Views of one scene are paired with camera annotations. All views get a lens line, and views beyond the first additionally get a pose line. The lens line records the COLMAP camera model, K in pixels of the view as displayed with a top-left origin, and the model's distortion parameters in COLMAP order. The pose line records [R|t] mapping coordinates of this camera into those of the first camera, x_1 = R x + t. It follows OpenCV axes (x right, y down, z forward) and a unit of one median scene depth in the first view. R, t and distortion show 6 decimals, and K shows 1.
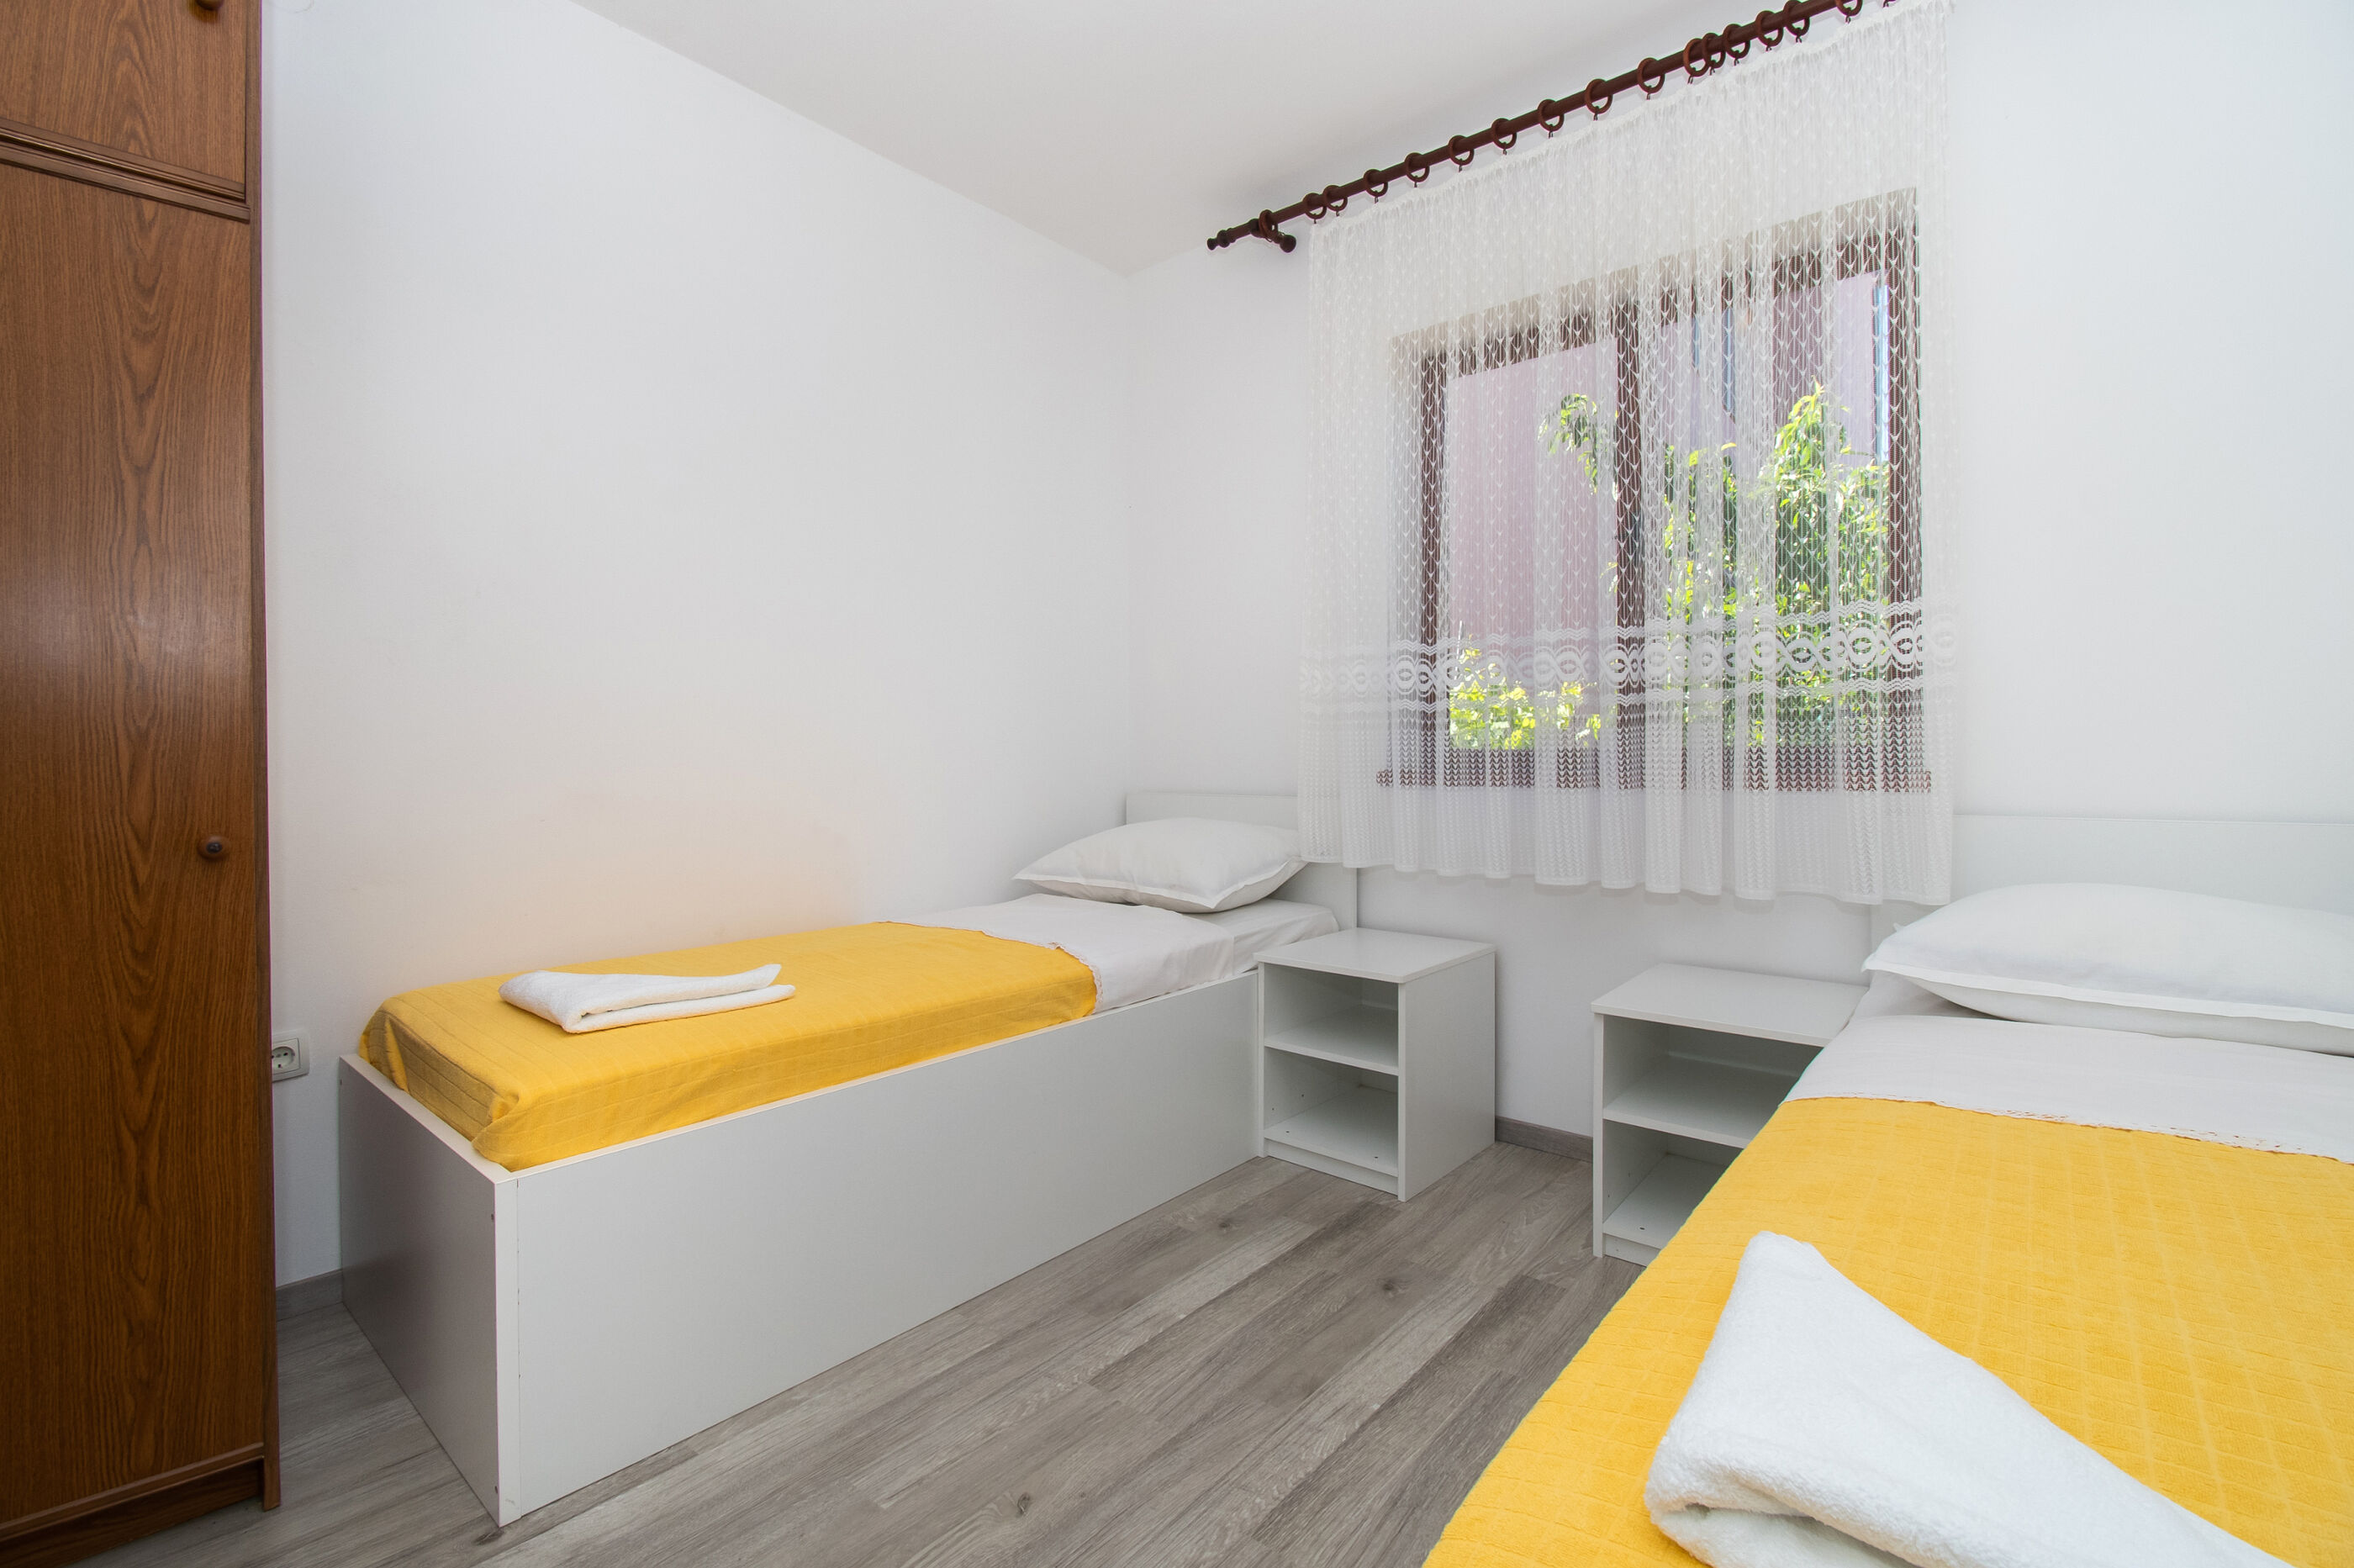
lens RADIAL K [[1060.8, 0, 1190.7], [0, 1060.8, 751.7], [0, 0, 1]] dist [0.026046, -0.028802]
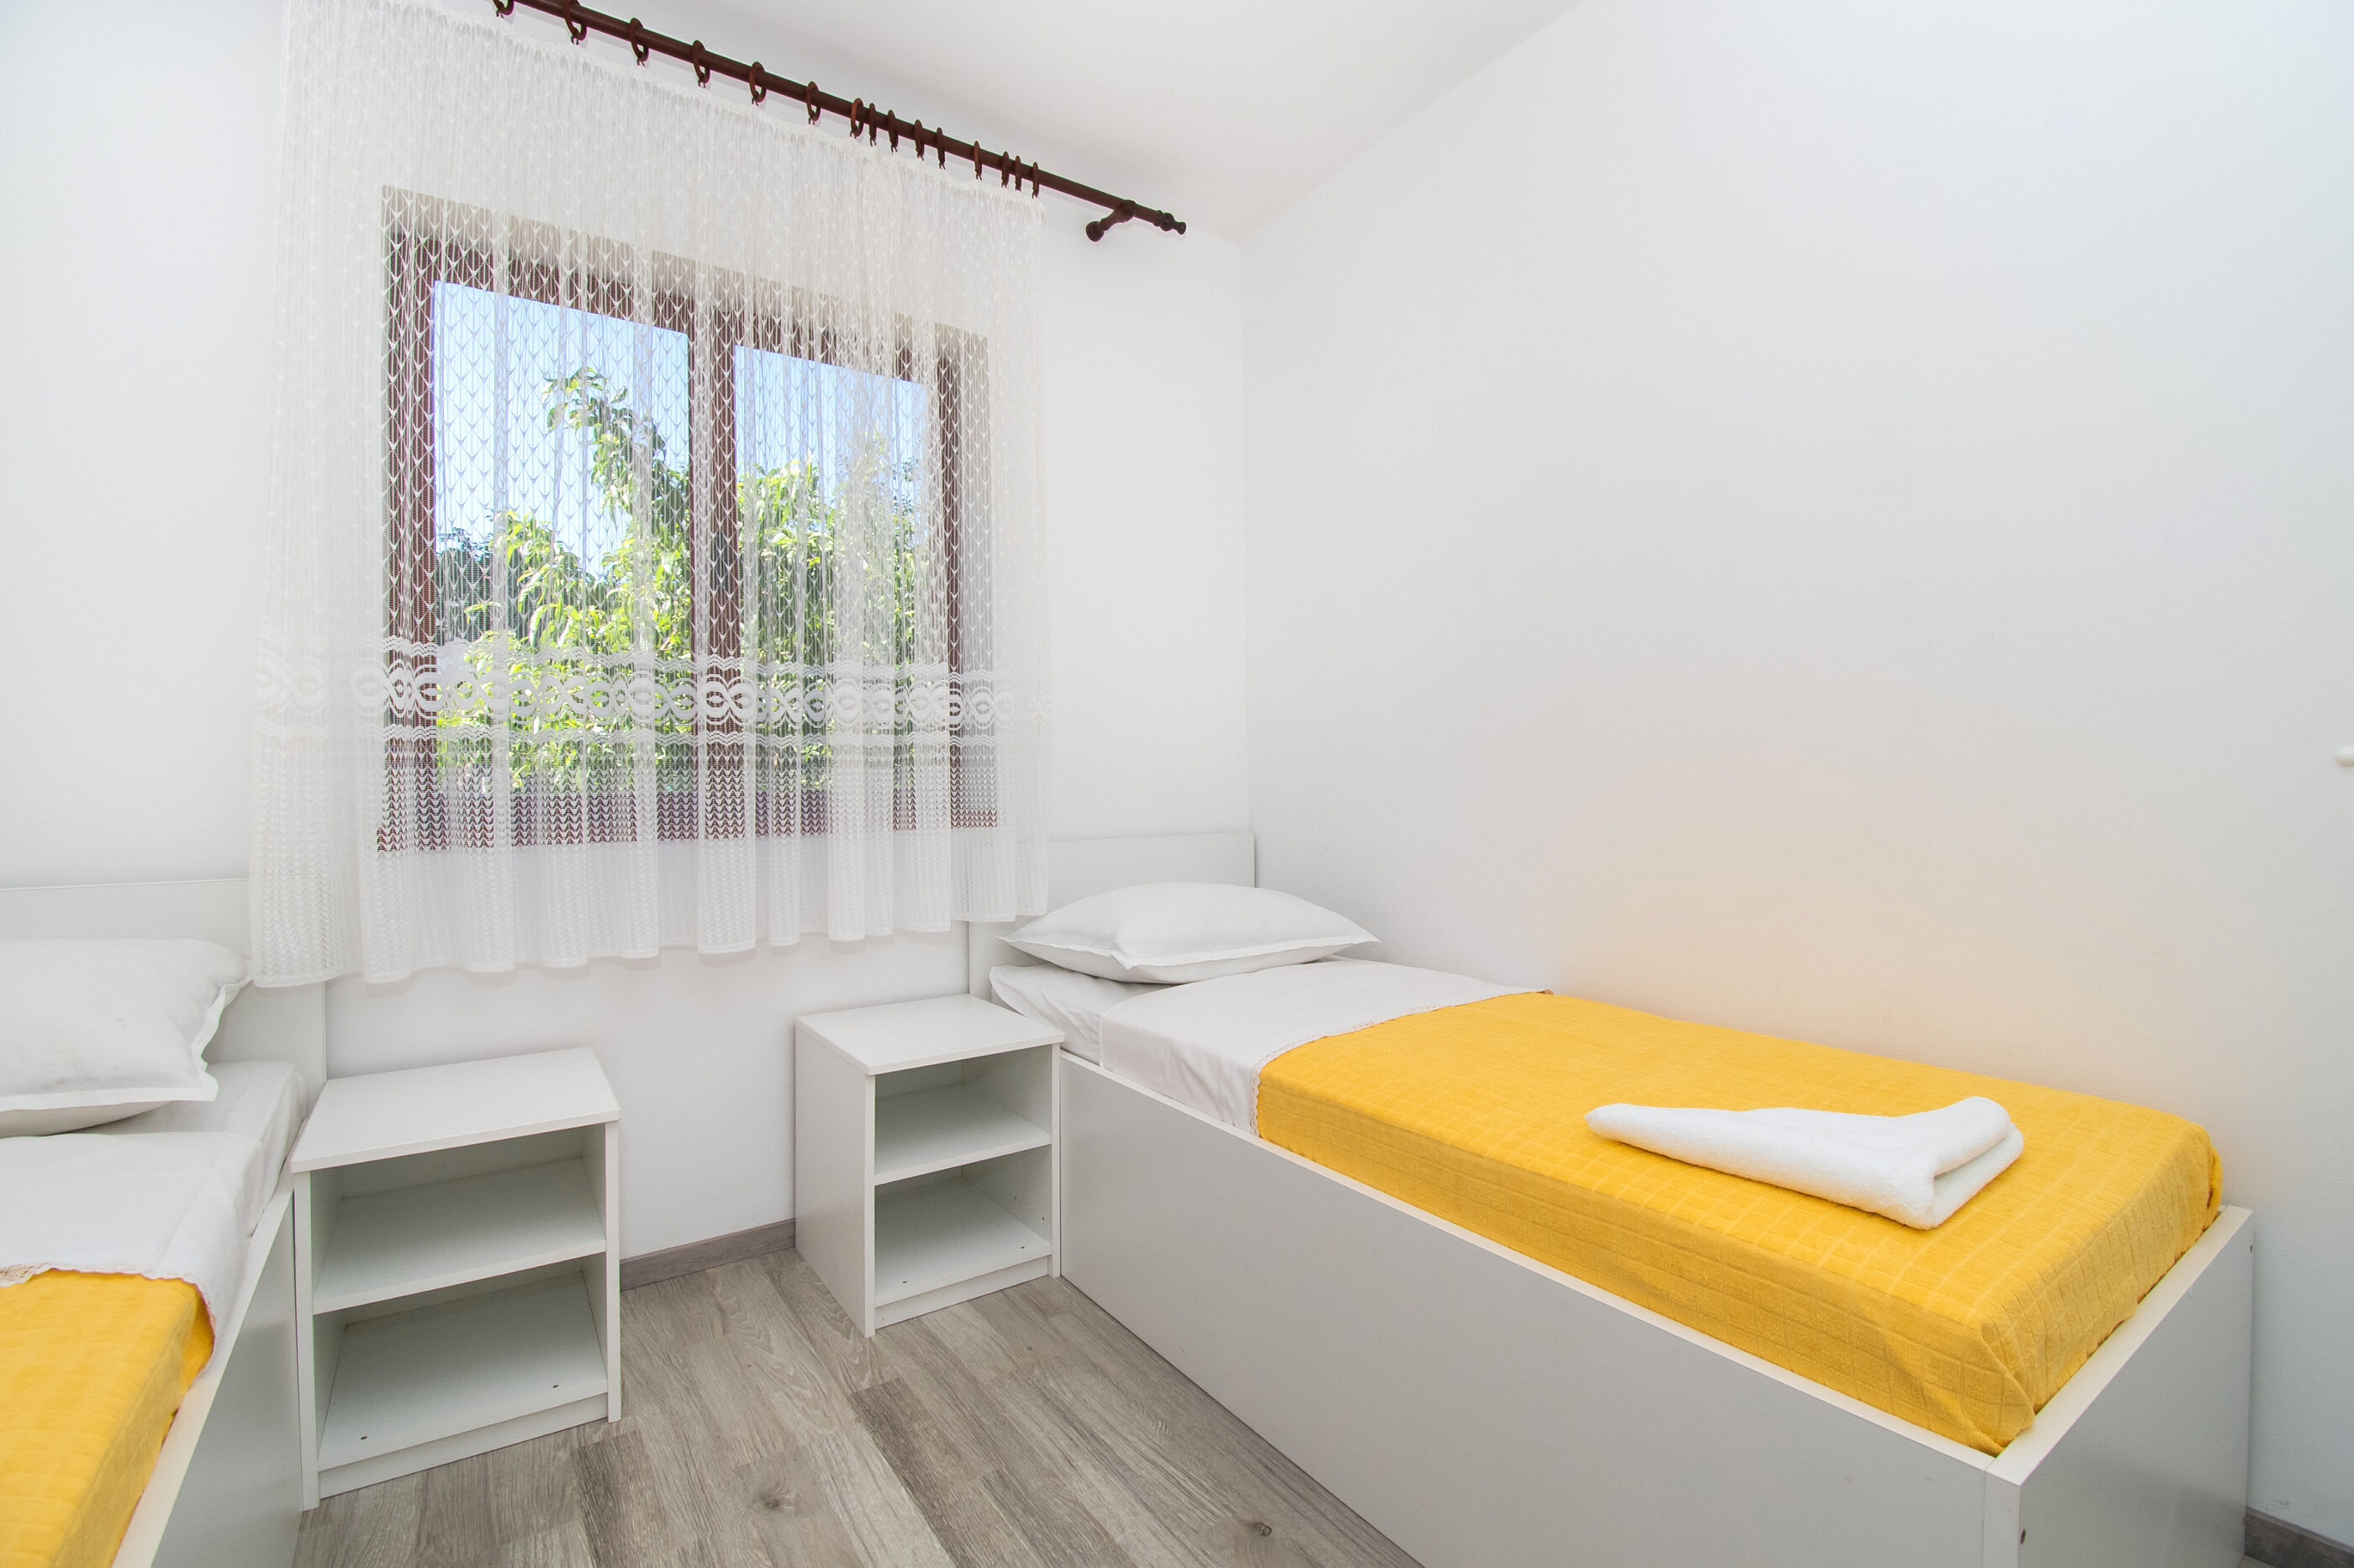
lens RADIAL K [[1064.7, 0, 1189.5], [0, 1064.7, 784.7], [0, 0, 1]] dist [0.000312, -0.012663]
pose [[0.251577, 0.008458, 0.967800, -0.523111], [0.008980, 0.999898, -0.011073, 0.001305], [-0.967796, 0.011476, 0.251476, 0.567669]]
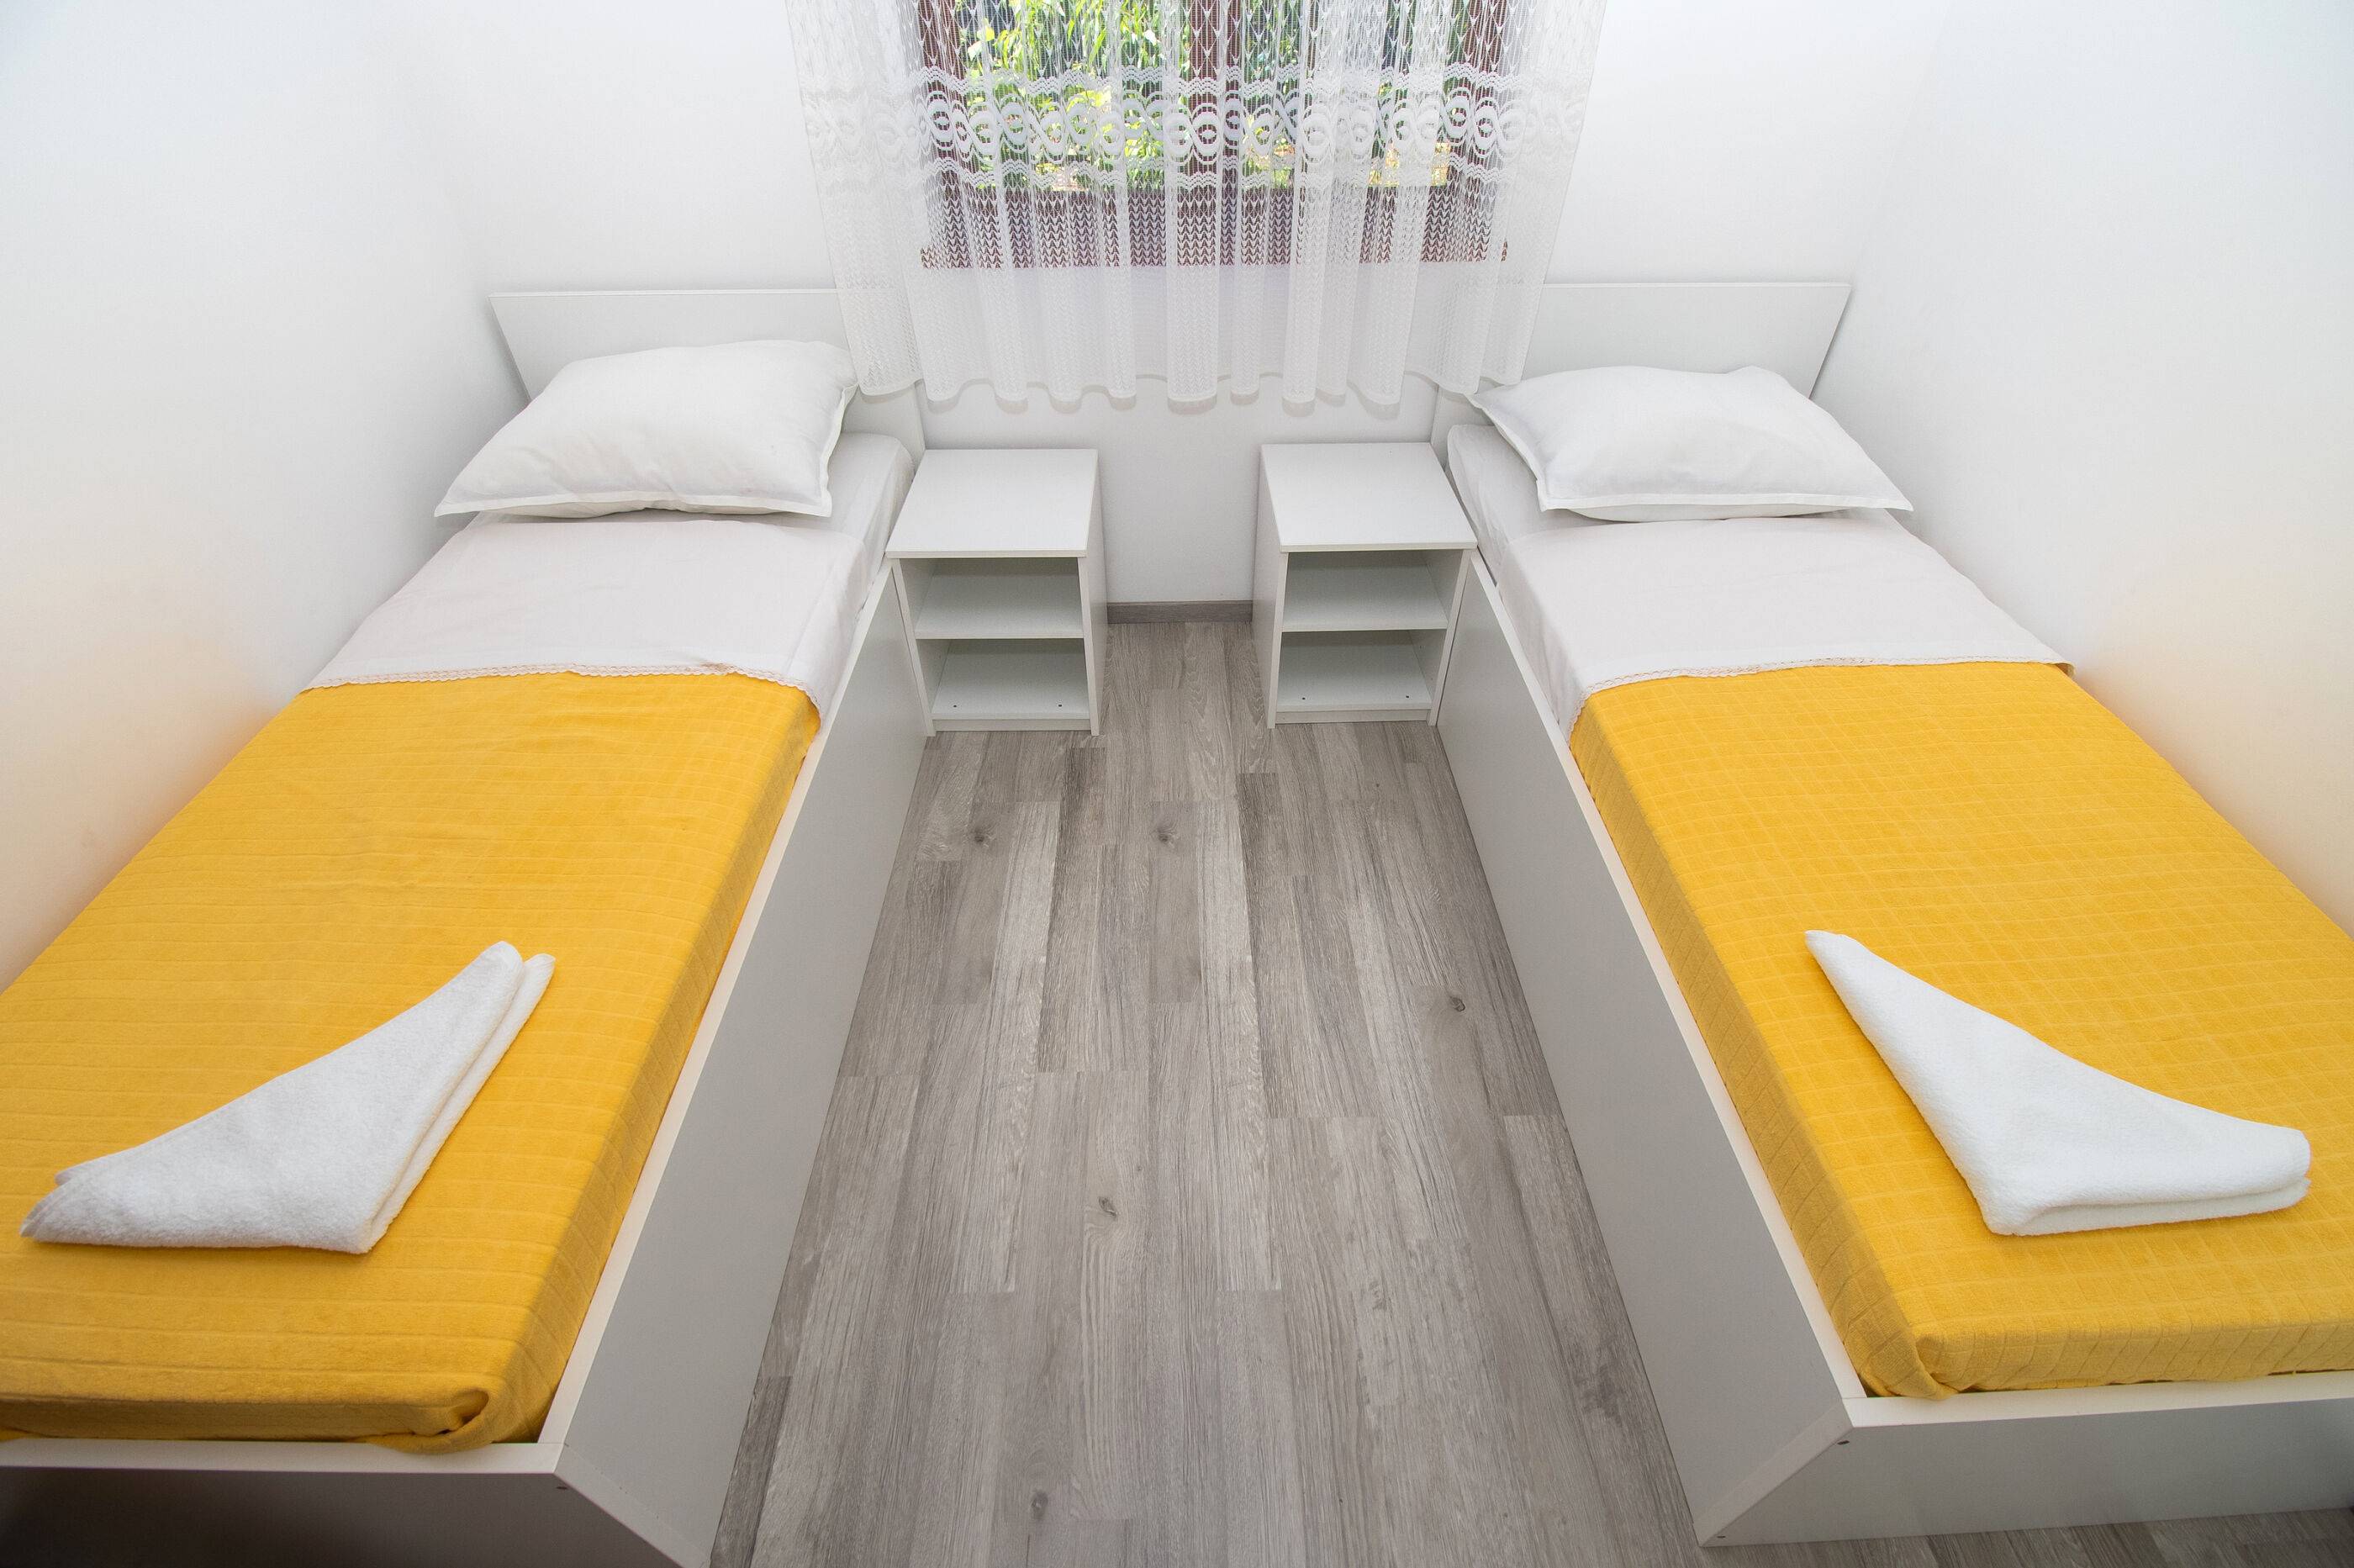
lens RADIAL K [[1046.9, 0, 1180.3], [0, 1046.9, 796.6], [0, 0, 1]] dist [-0.007930, -0.000761]
pose [[0.753381, -0.441101, 0.487695, -0.359224], [-0.000380, 0.741355, 0.671113, -0.308852], [-0.657584, -0.505789, 0.558356, 0.424071]]
